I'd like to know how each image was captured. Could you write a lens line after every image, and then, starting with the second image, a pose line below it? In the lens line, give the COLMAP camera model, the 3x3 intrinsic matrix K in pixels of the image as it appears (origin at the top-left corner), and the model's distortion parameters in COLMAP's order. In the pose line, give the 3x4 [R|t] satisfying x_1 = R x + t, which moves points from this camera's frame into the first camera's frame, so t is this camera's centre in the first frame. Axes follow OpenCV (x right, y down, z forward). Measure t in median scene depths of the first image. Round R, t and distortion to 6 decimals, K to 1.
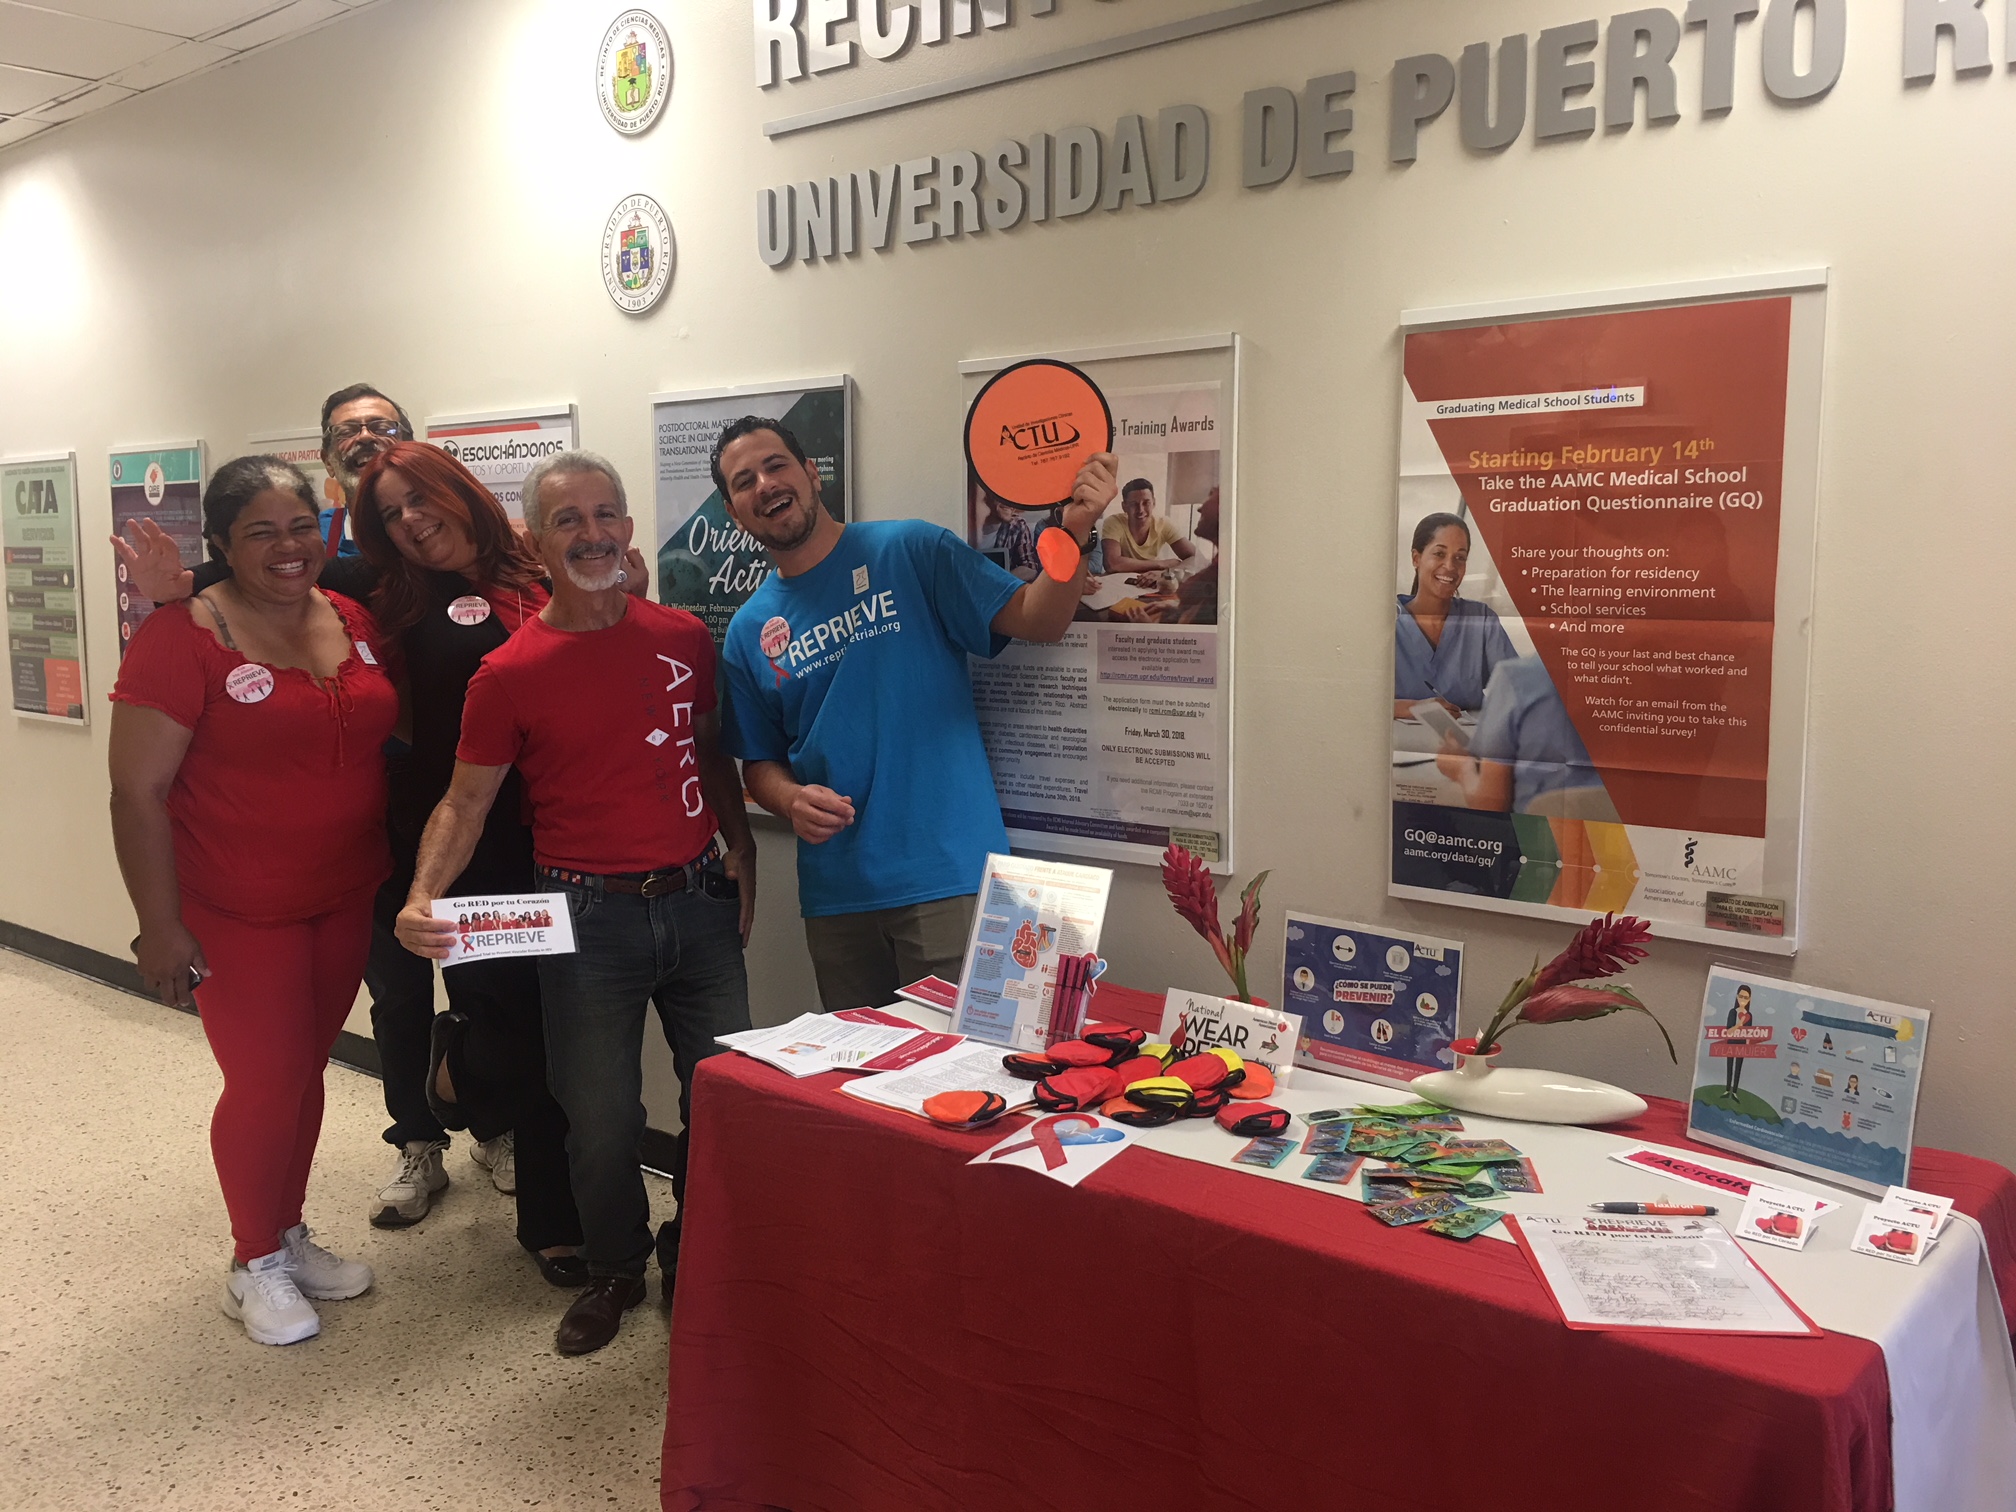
lens RADIAL K [[1742.6, 0, 981.1], [0, 1742.6, 741.1], [0, 0, 1]] dist [0.079060, -0.123217]
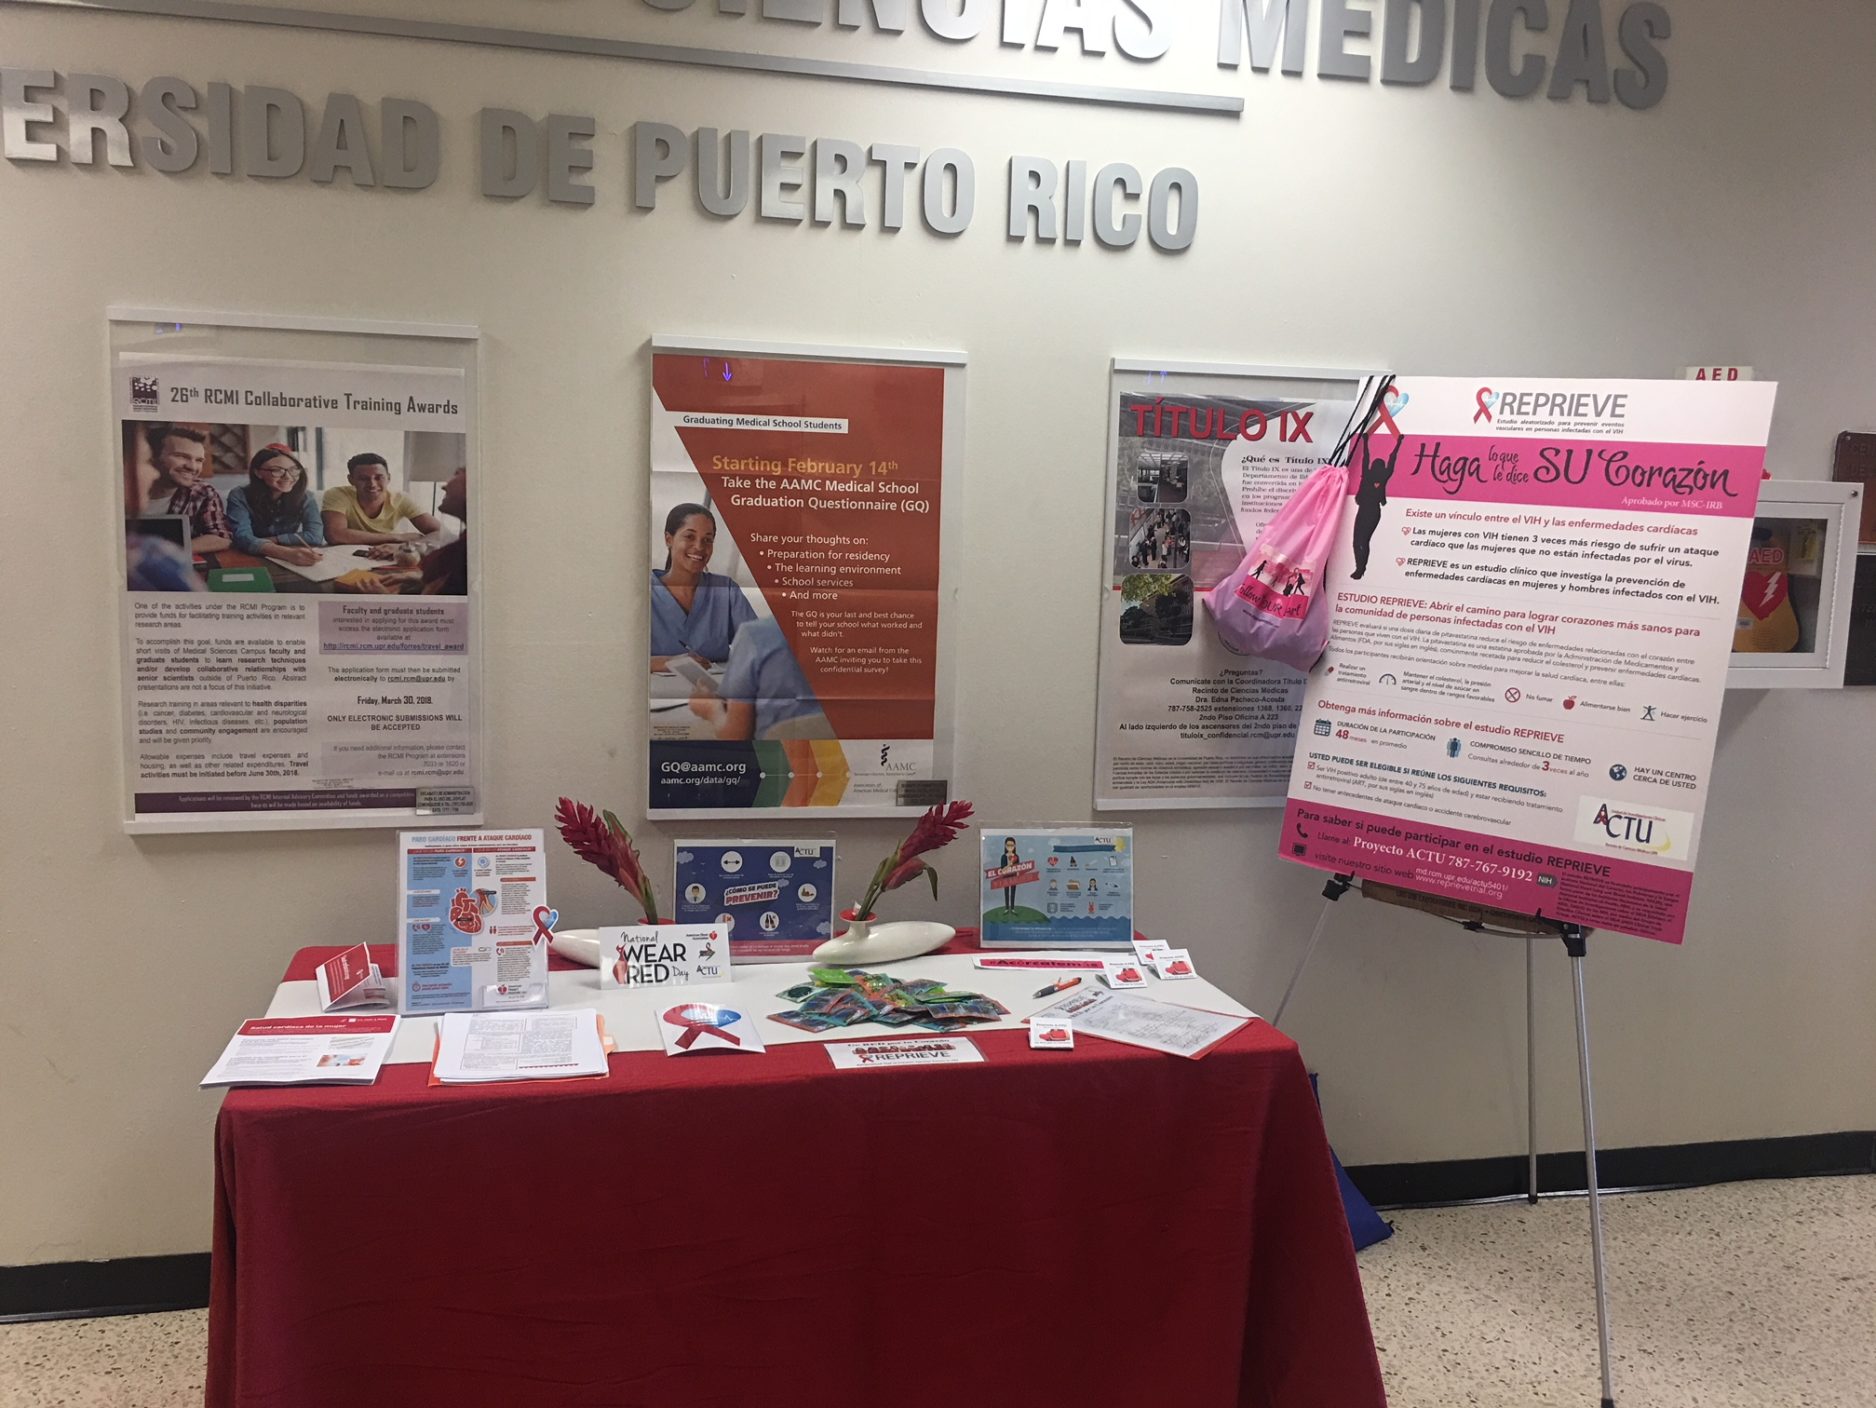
lens RADIAL K [[1609.7, 0, 923.6], [0, 1609.7, 695.5], [0, 0, 1]] dist [0.077403, -0.114371]
pose [[0.576960, -0.074304, 0.813385, -0.560927], [0.056191, 0.997105, 0.051229, -0.043438], [-0.814837, 0.016148, 0.579465, 0.205648]]
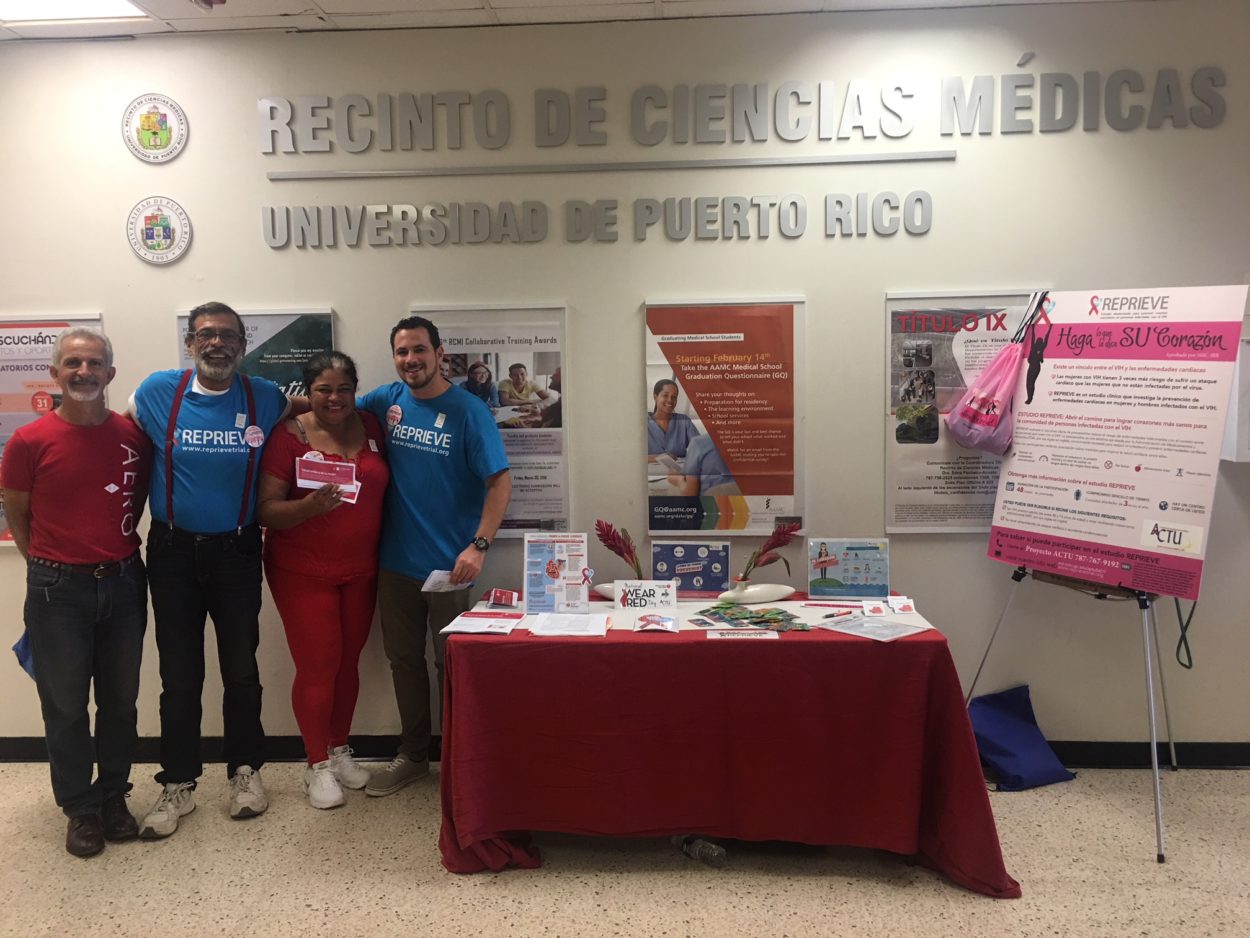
lens RADIAL K [[1072.5, 0, 615.4], [0, 1072.5, 463.3], [0, 0, 1]] dist [0.077403, -0.114371]
pose [[0.791165, -0.058401, 0.608808, -0.718964], [0.078626, 0.996883, -0.006549, -0.005776], [-0.606528, 0.053050, 0.793290, -0.166079]]
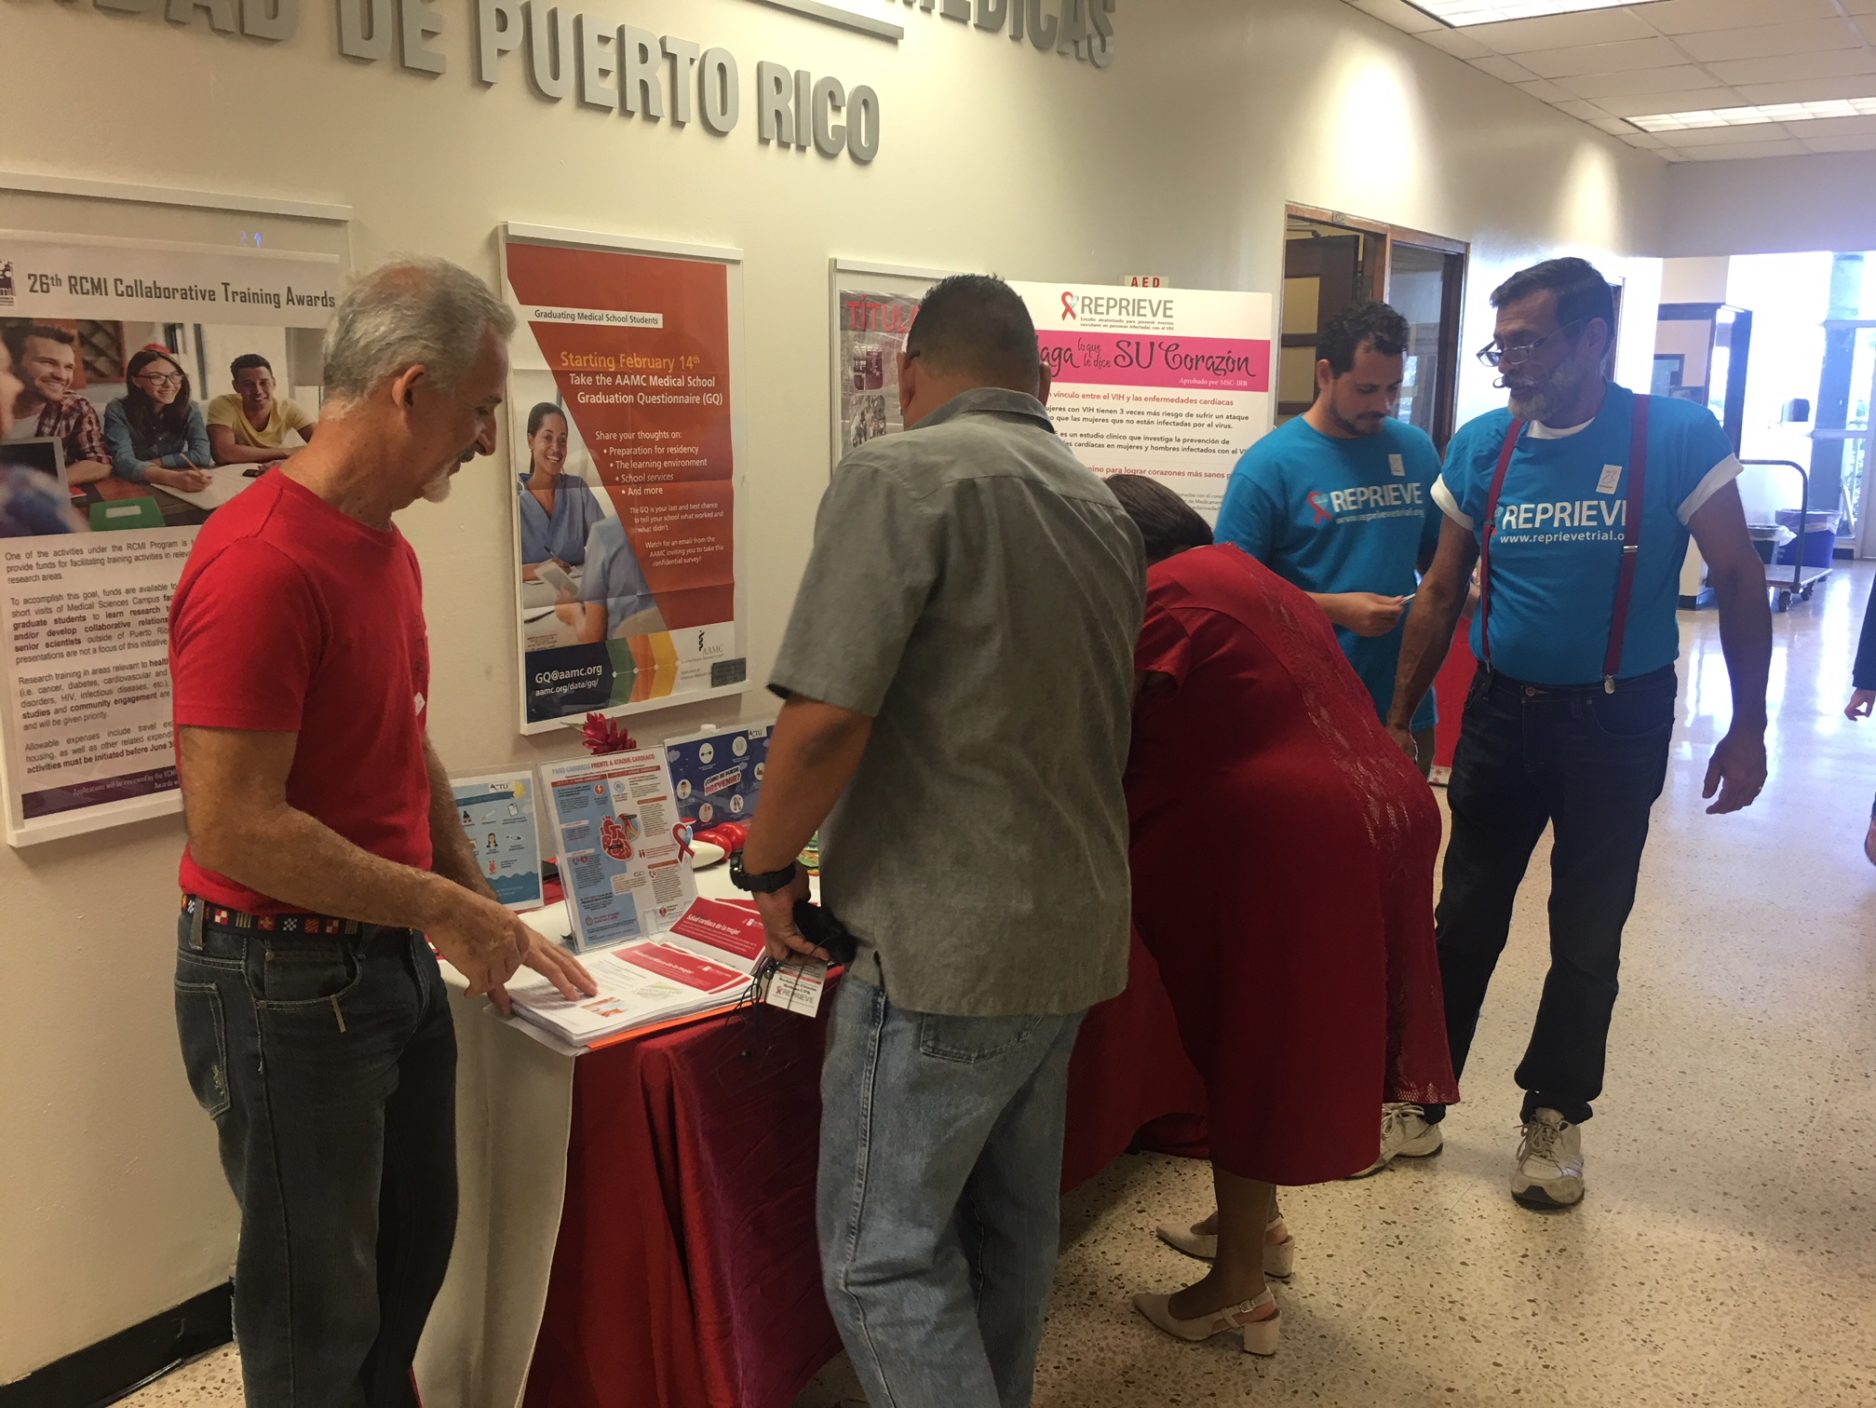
lens RADIAL K [[1609.7, 0, 923.6], [0, 1609.7, 695.5], [0, 0, 1]] dist [0.077403, -0.114371]
pose [[-0.086433, -0.181527, 0.979580, -0.847215], [0.099790, 0.976737, 0.189806, -0.116045], [-0.991247, 0.114158, -0.066308, 0.820500]]
